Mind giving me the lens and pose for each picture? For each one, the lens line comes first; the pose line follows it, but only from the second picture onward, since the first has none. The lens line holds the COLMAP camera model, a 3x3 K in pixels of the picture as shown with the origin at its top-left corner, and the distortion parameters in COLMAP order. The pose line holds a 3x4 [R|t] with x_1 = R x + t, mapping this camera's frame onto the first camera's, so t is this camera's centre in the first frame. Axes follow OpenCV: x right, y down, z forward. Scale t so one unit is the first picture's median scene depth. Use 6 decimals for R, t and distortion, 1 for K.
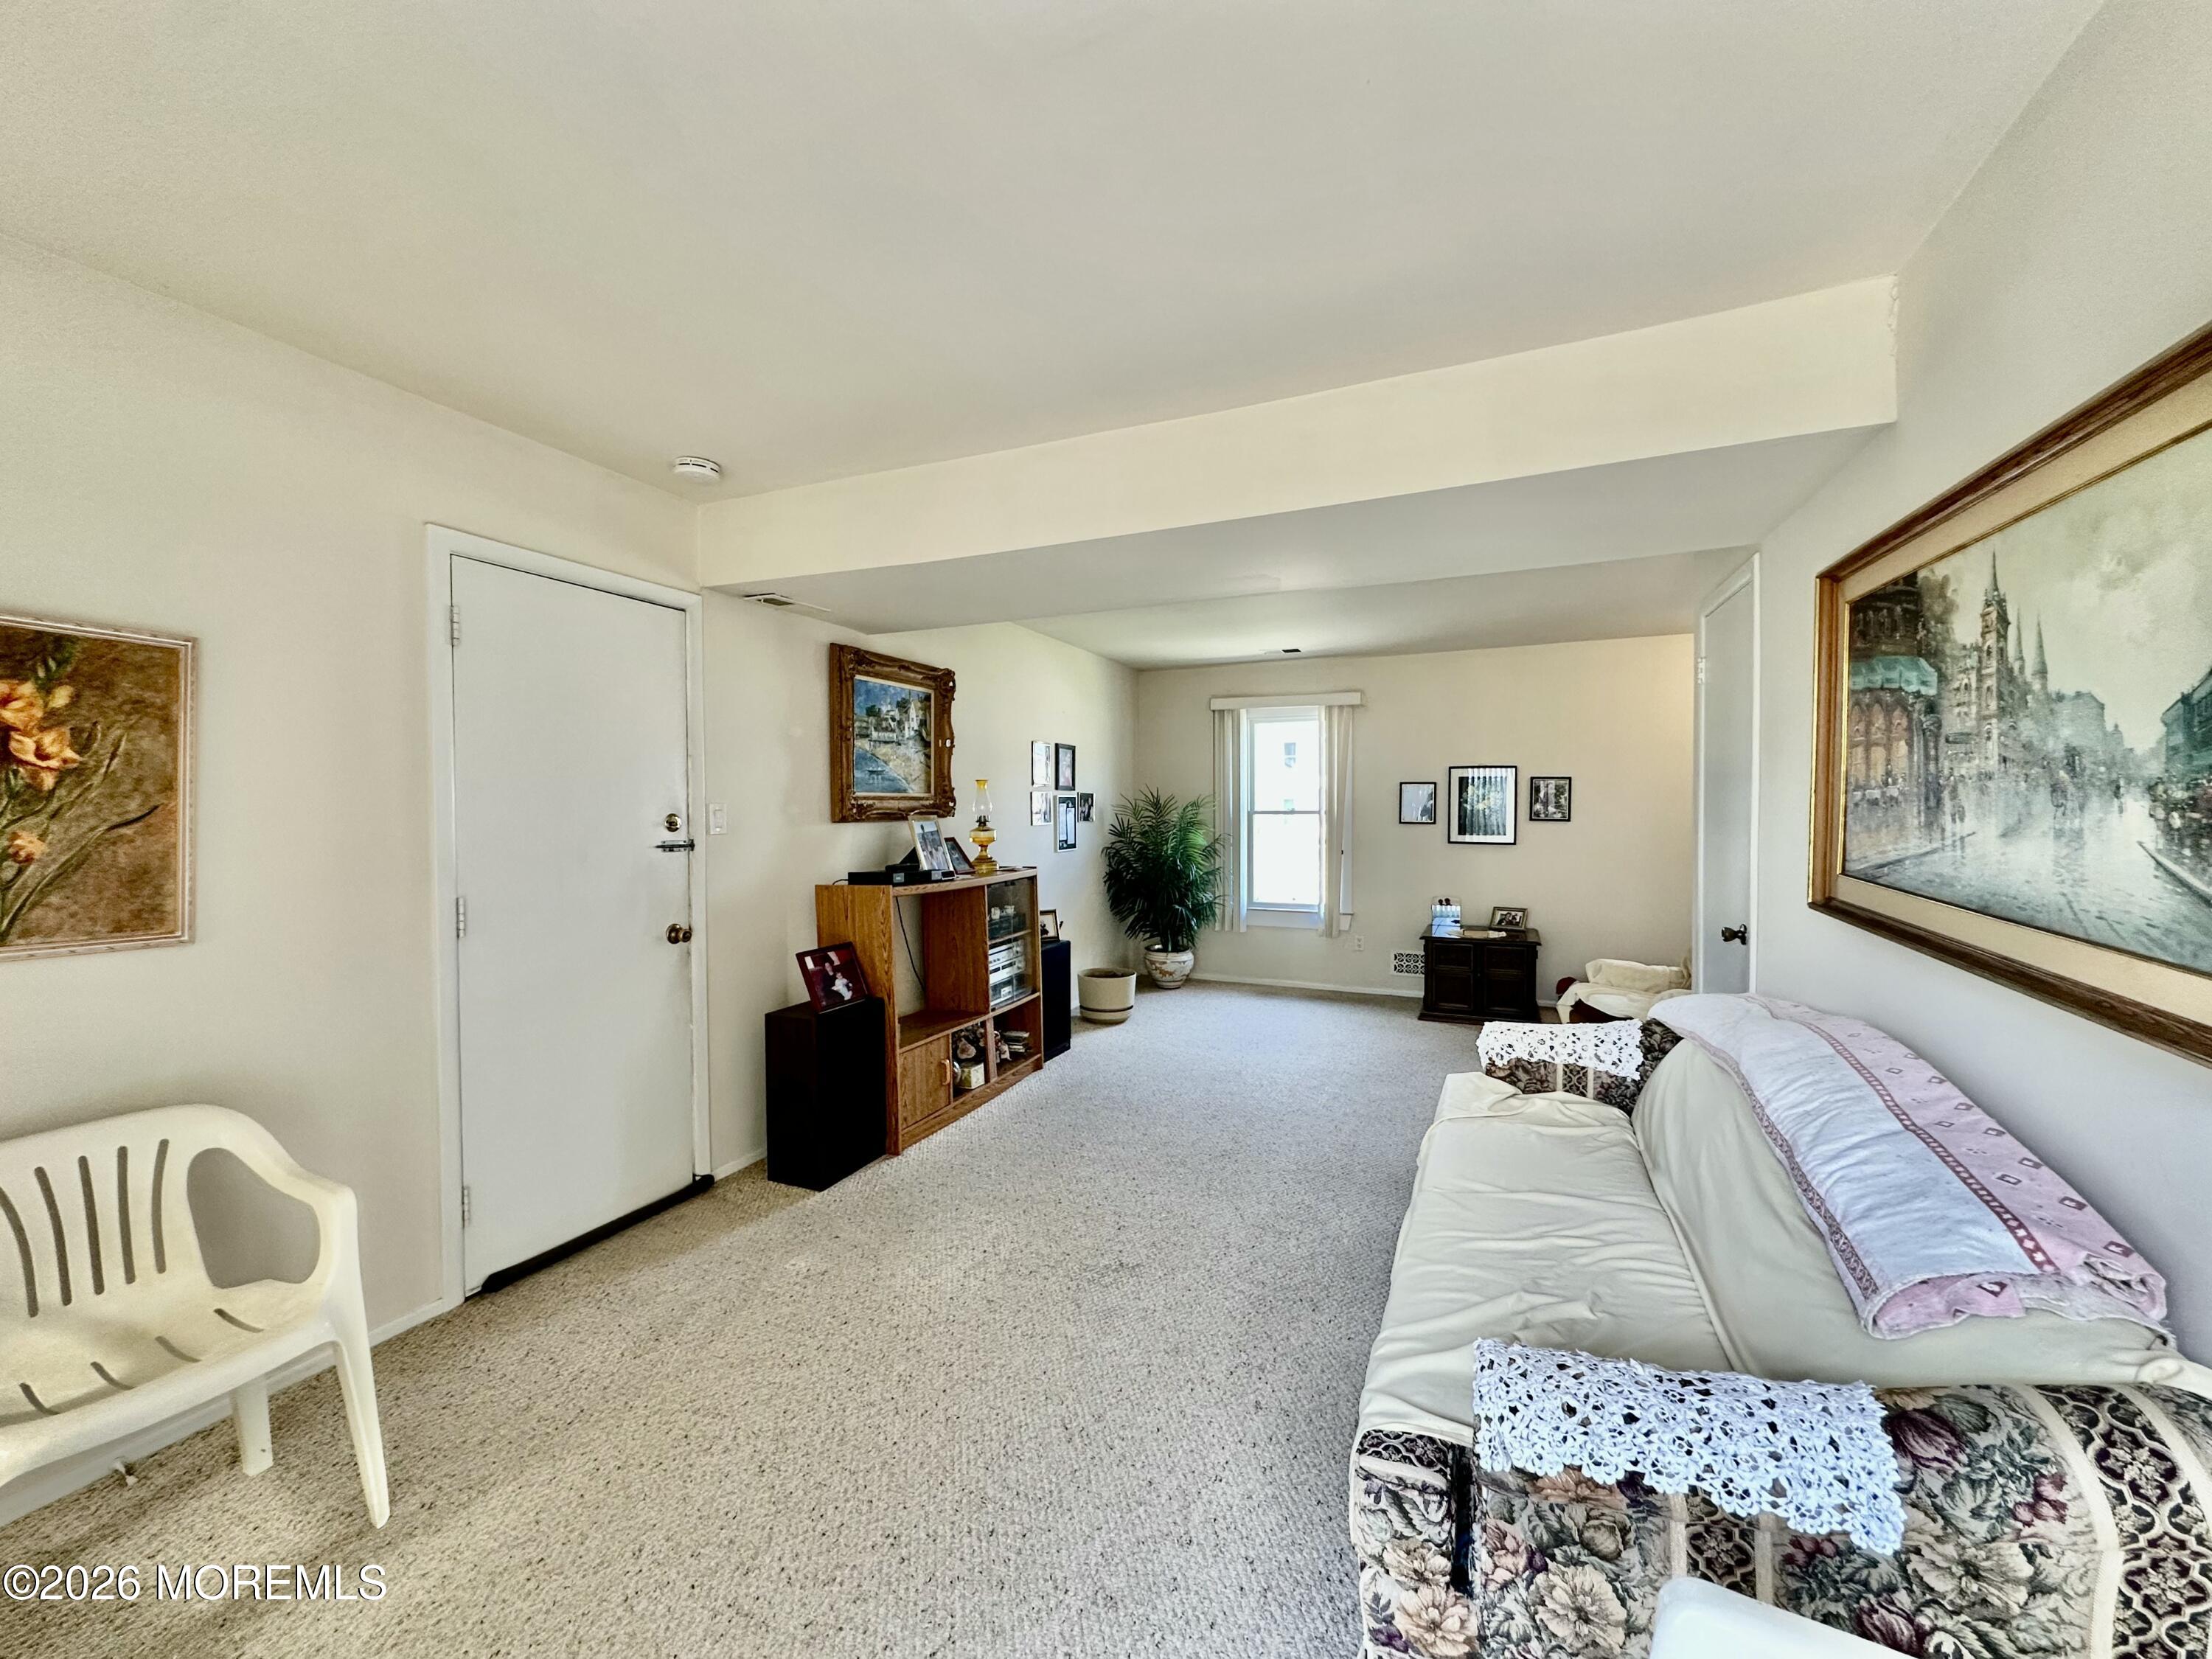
lens RADIAL K [[881.2, 0, 1103.4], [0, 881.2, 825.9], [0, 0, 1]] dist [-0.002852, 0.001098]
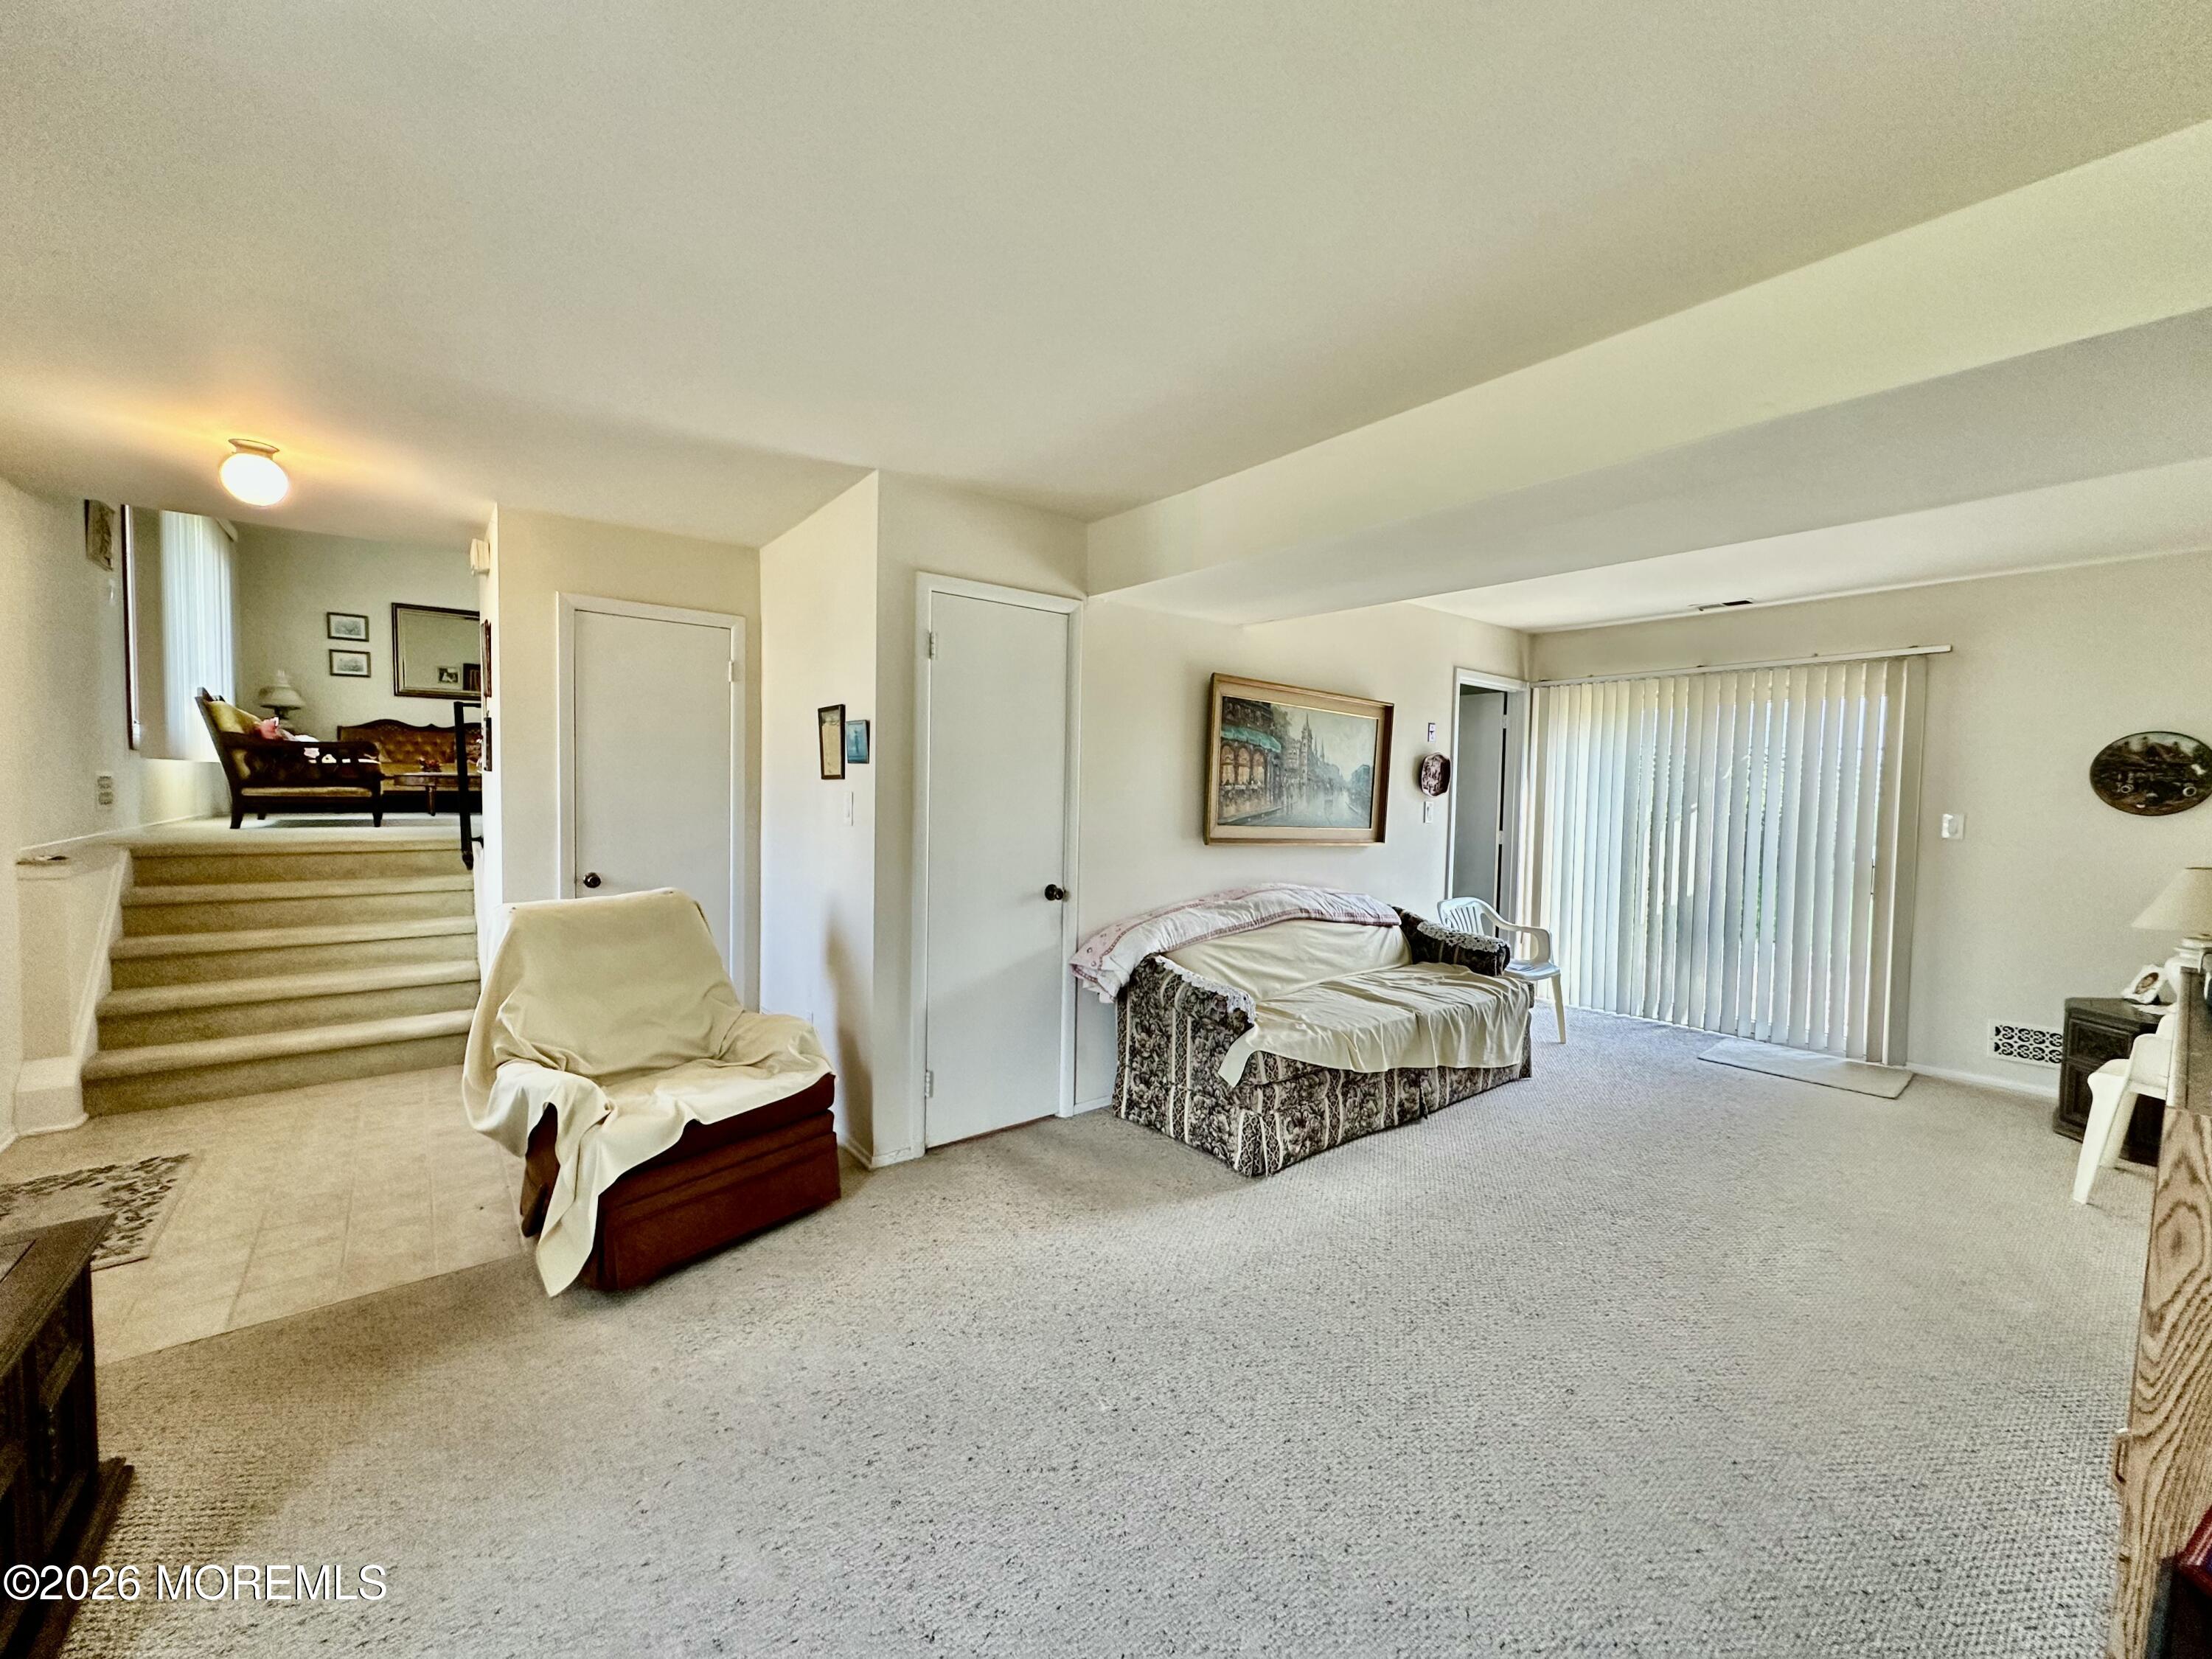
lens RADIAL K [[881.2, 0, 1103.4], [0, 881.2, 825.9], [0, 0, 1]] dist [-0.002852, 0.001098]
pose [[-0.884812, -0.032698, 0.464800, 0.089825], [-0.004015, 0.998033, 0.062568, -0.051408], [-0.465931, 0.053495, -0.883202, 2.062065]]
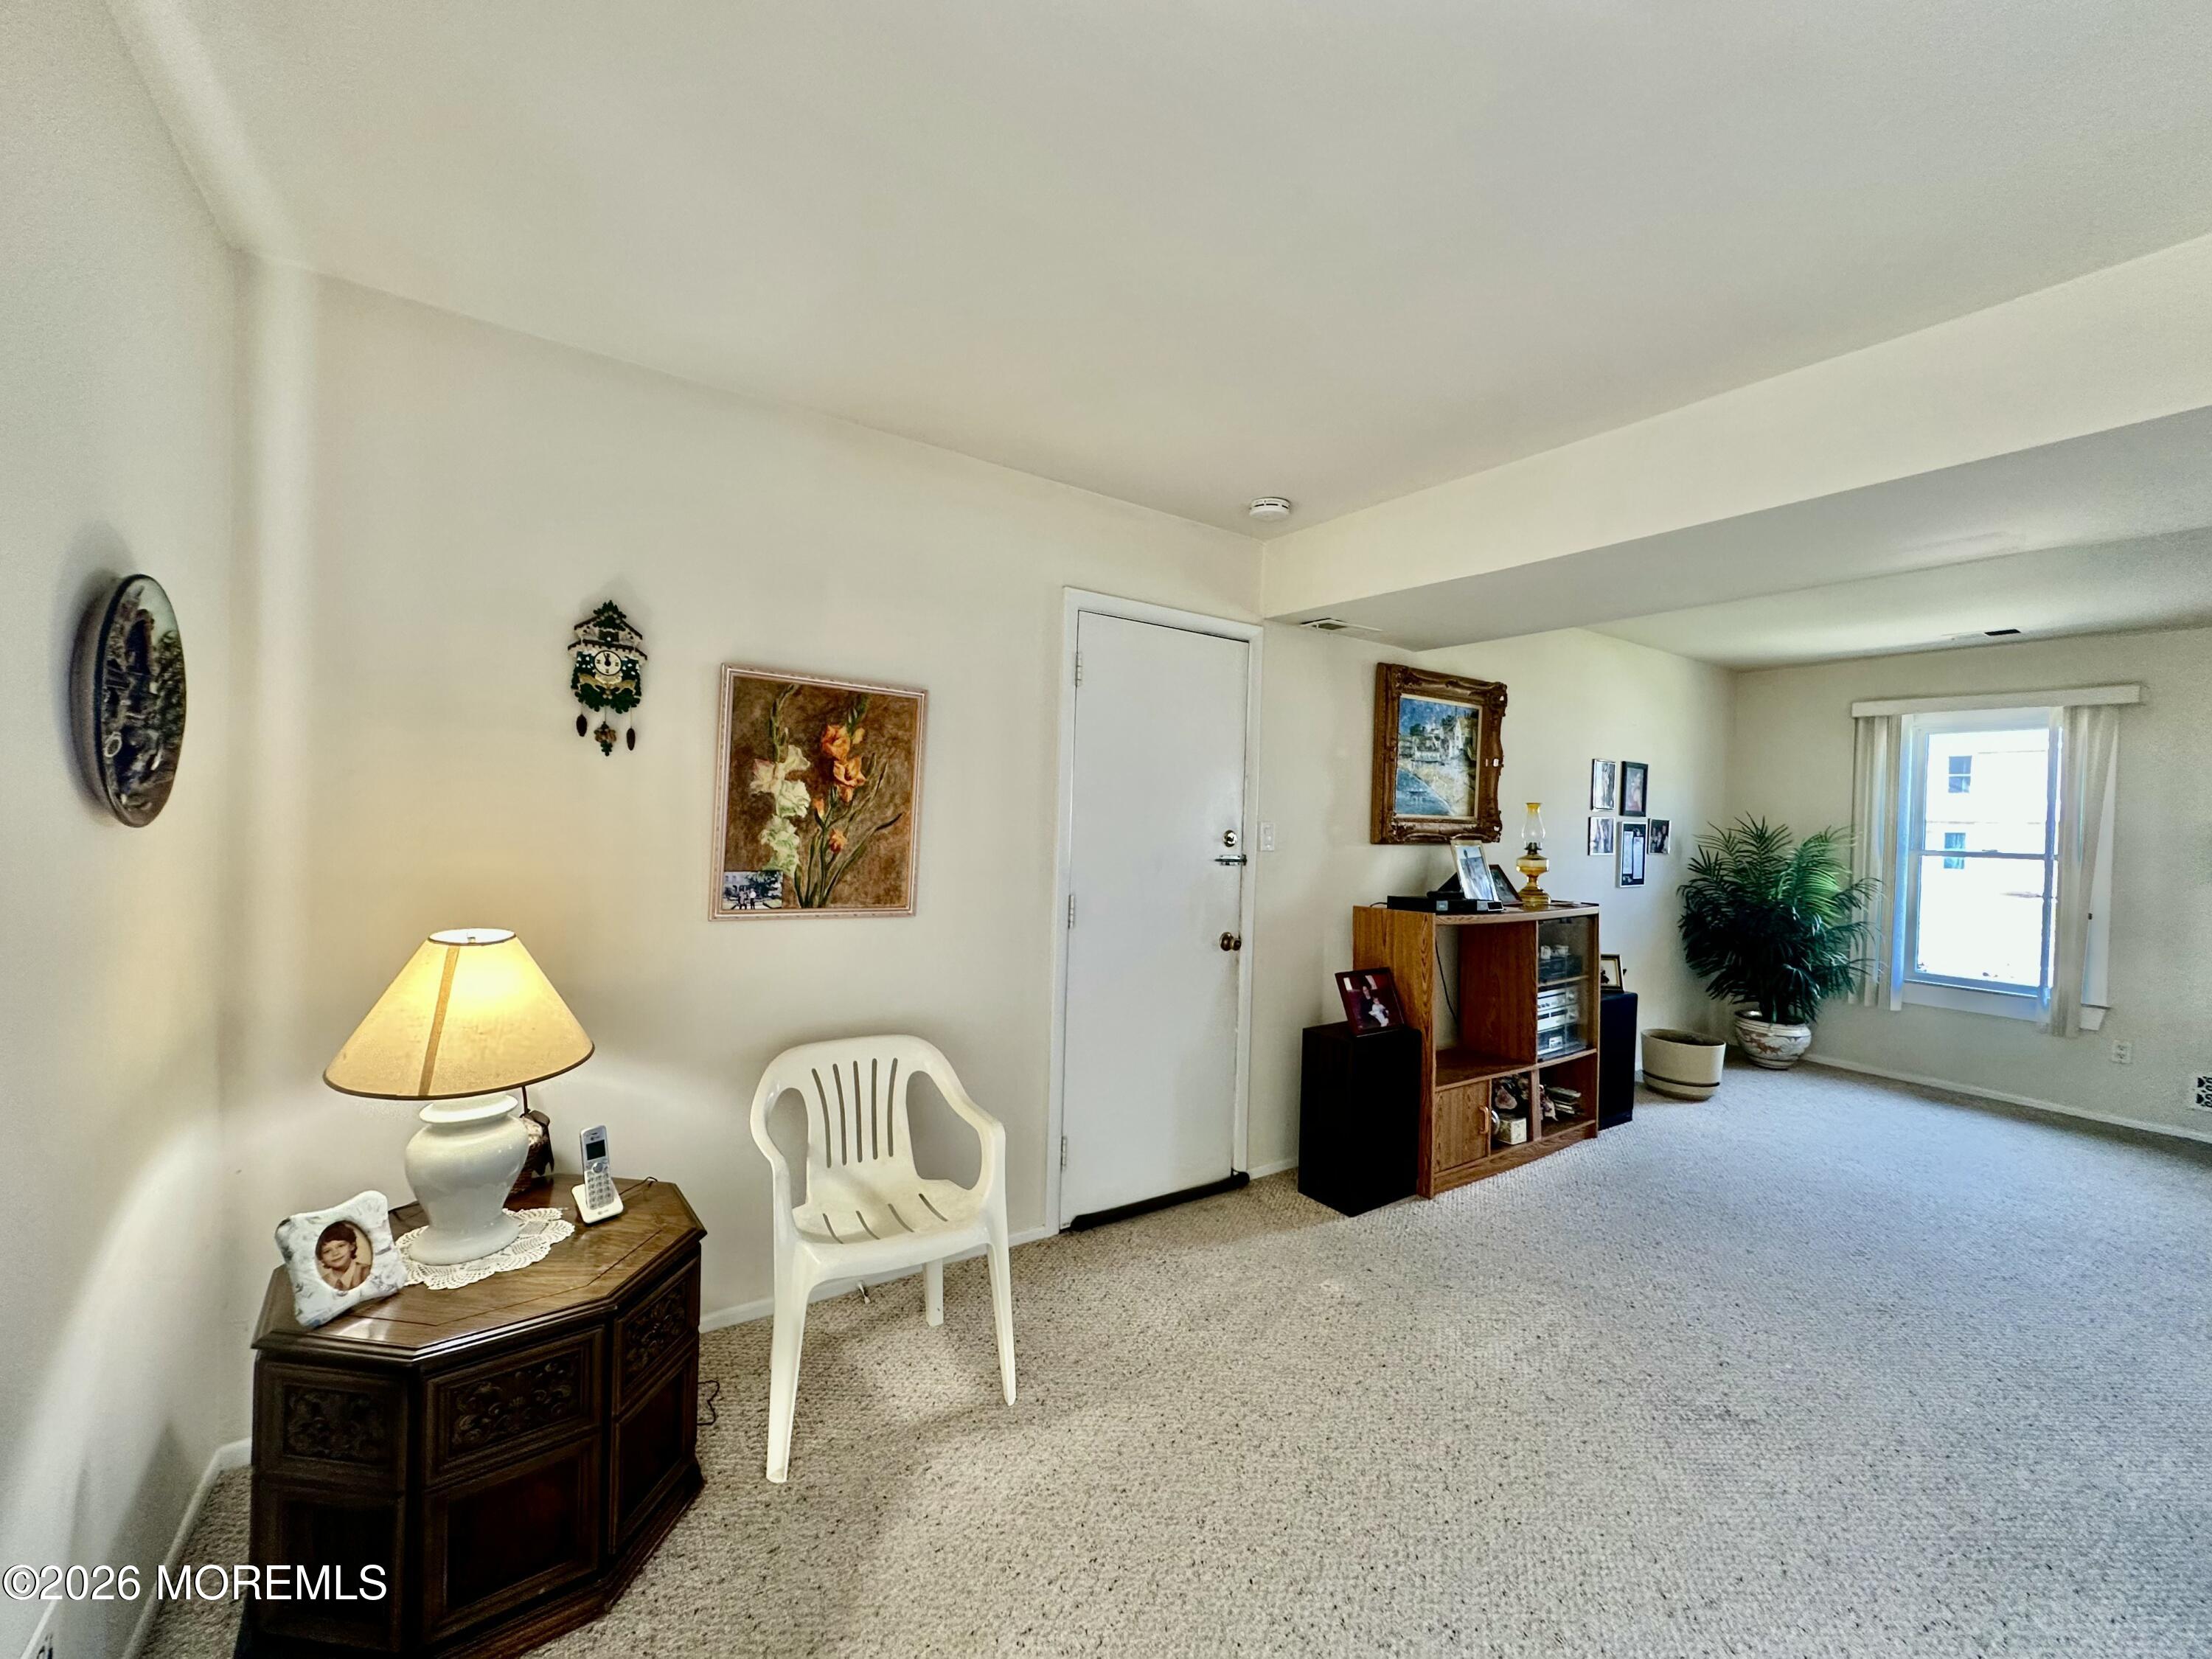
lens RADIAL K [[883.1, 0, 1104.8], [0, 883.1, 827.6], [0, 0, 1]] dist [-0.003429, 0.000899]
pose [[0.846260, 0.035225, -0.531605, -0.041183], [-0.044446, 0.999001, -0.004558, -0.004988], [0.530914, 0.027485, 0.846980, 0.001564]]
